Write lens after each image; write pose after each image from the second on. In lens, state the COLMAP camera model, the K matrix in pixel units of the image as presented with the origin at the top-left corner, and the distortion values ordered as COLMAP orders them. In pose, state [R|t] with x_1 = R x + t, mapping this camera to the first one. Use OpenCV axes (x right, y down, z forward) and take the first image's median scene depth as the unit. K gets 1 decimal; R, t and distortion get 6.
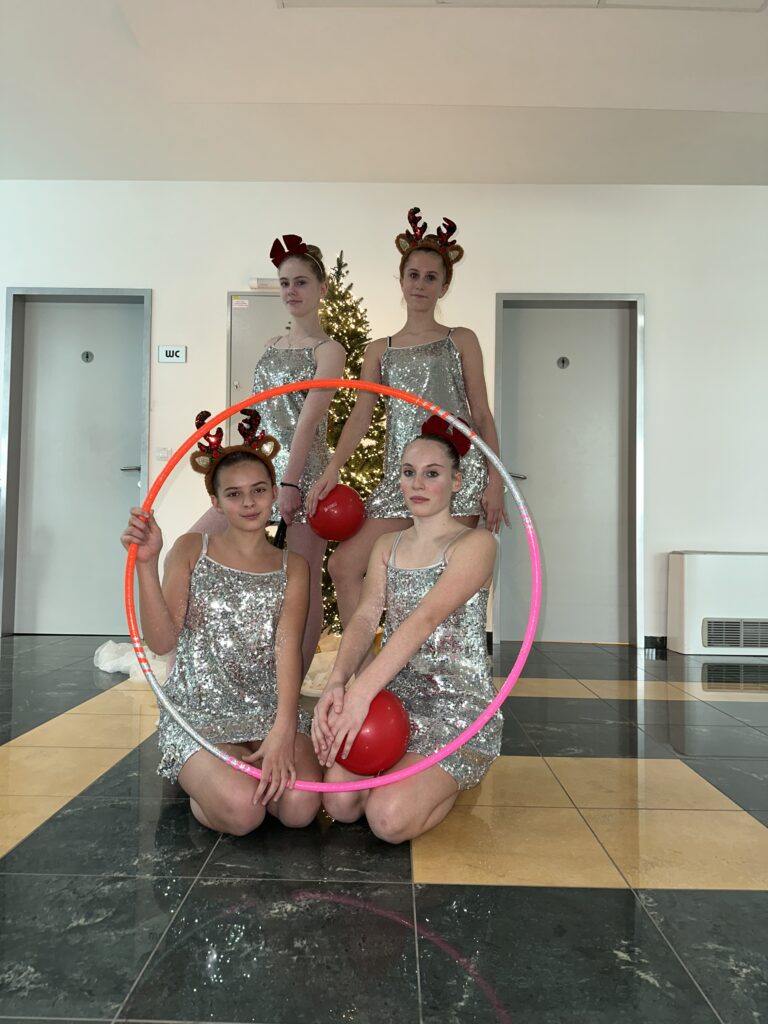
lens RADIAL K [[721.9, 0, 384.5], [0, 721.9, 513.7], [0, 0, 1]] dist [0.013522, -0.006446]
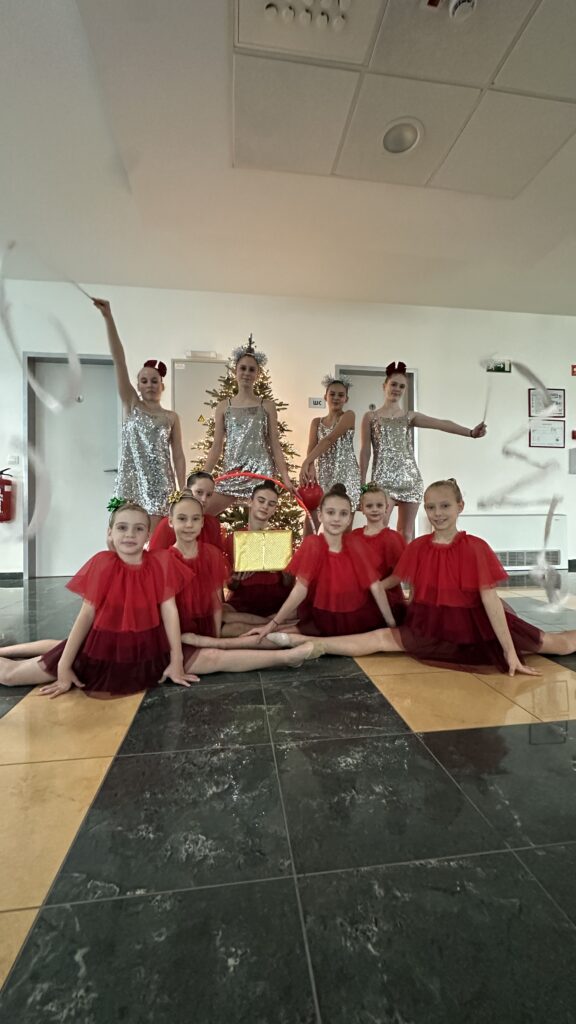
lens RADIAL K [[407.6, 0, 287.3], [0, 407.6, 510.2], [0, 0, 1]] dist [-0.001241, -0.000110]
pose [[0.989836, -0.020777, 0.140688, -0.329917], [0.016939, 0.999452, 0.028427, 0.021229], [-0.141201, -0.025755, 0.989646, 0.213616]]
